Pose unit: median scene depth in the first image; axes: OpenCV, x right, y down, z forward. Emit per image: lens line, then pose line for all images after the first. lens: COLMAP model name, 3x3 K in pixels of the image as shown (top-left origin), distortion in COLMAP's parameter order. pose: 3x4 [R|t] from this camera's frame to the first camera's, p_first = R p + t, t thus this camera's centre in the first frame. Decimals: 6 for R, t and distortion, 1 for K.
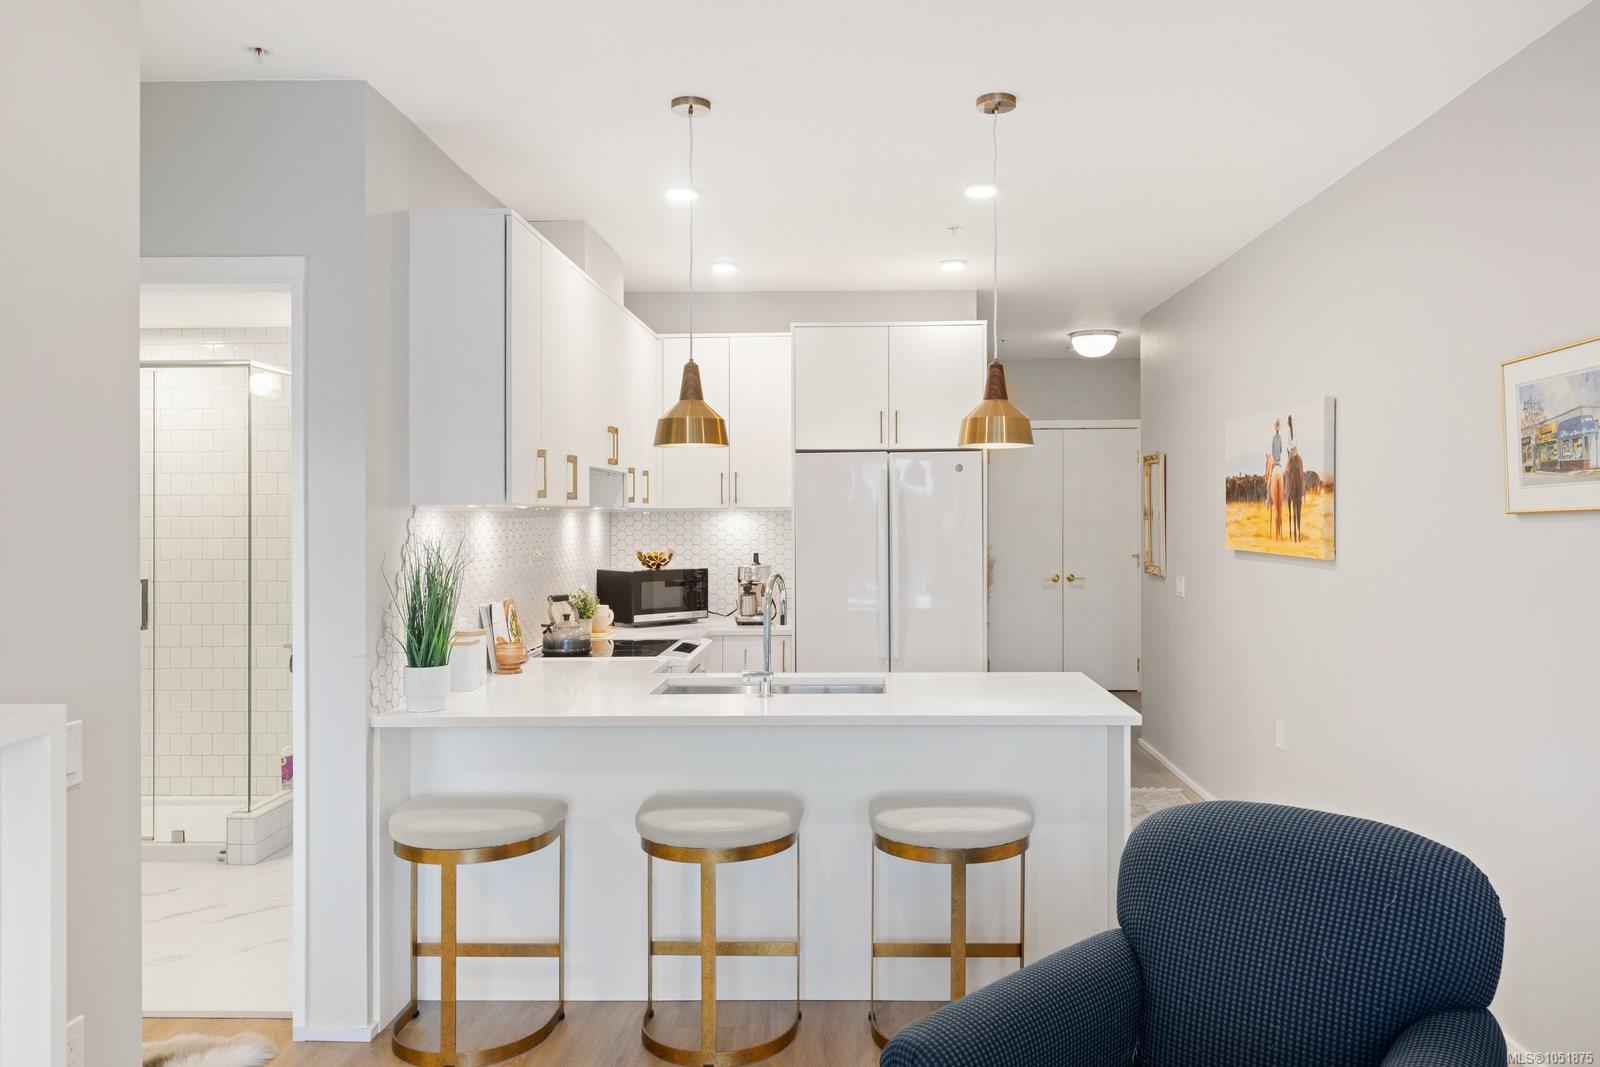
lens RADIAL K [[1217.7, 0, 808.8], [0, 1217.7, 490.0], [0, 0, 1]] dist [-0.011011, -0.002340]
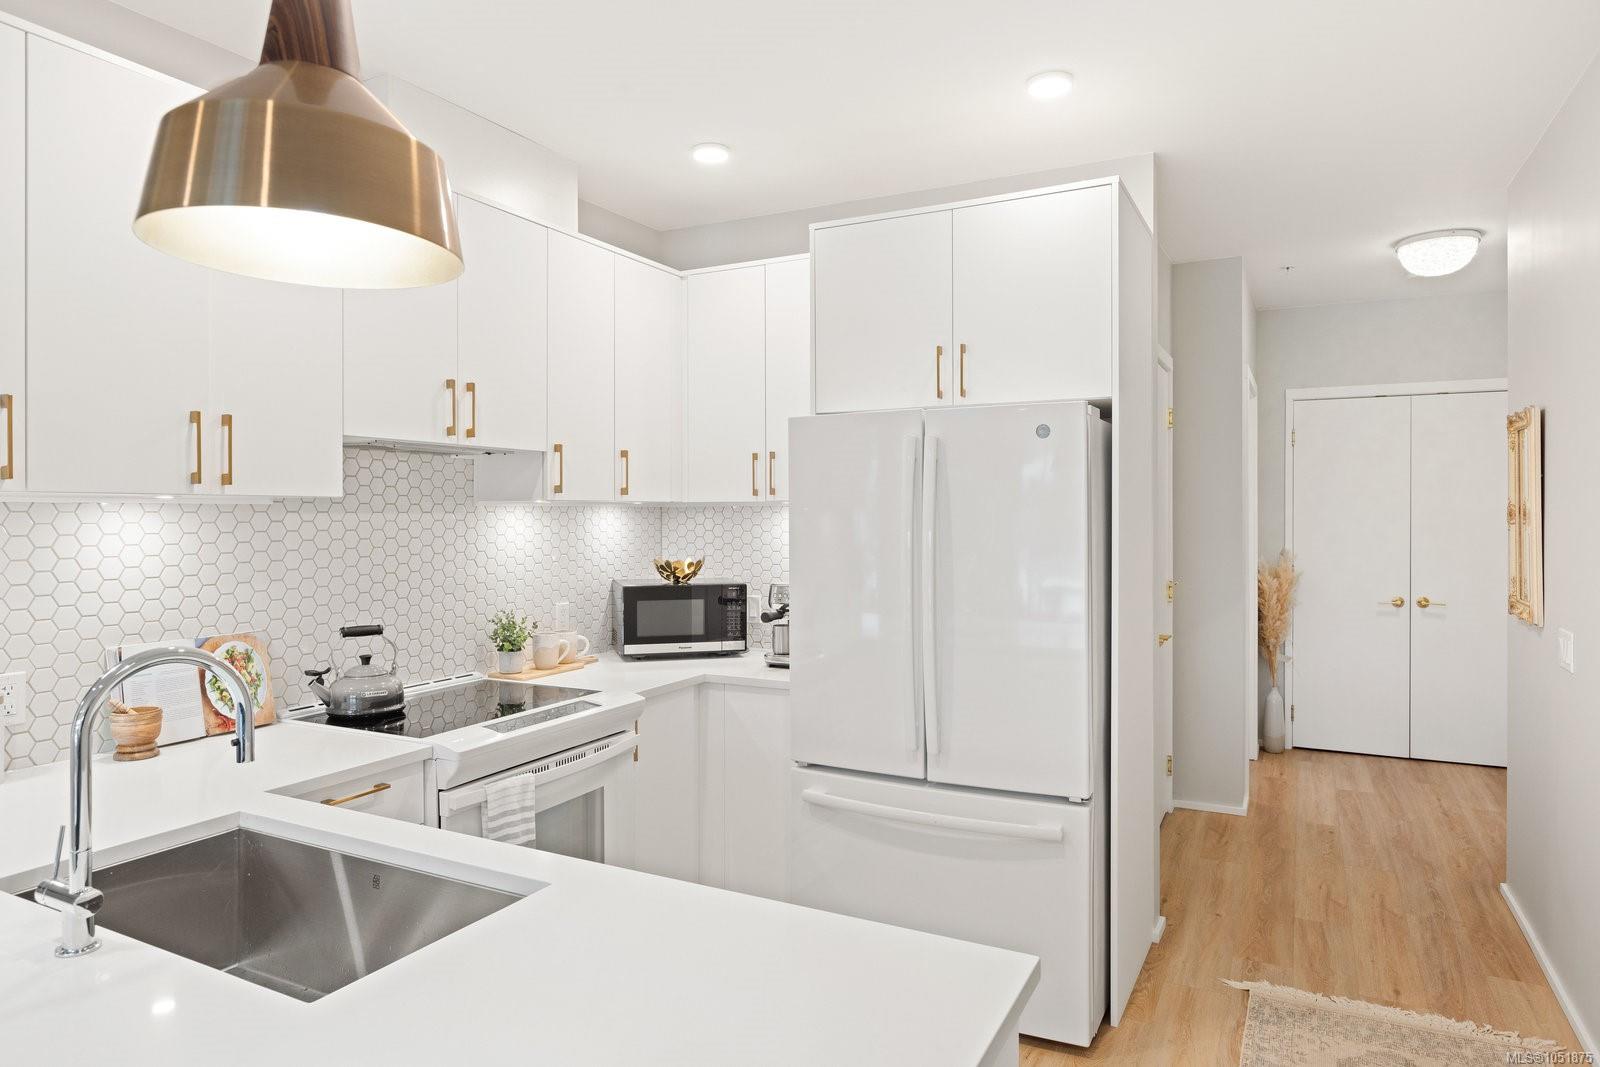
lens RADIAL K [[1089.3, 0, 659.4], [0, 1089.3, 517.5], [0, 0, 1]] dist [-0.001661, -0.005459]
pose [[0.897046, 0.008266, -0.441859, 0.232005], [0.003484, 0.999662, 0.025775, 0.010409], [0.441922, -0.024661, 0.896714, 0.565083]]
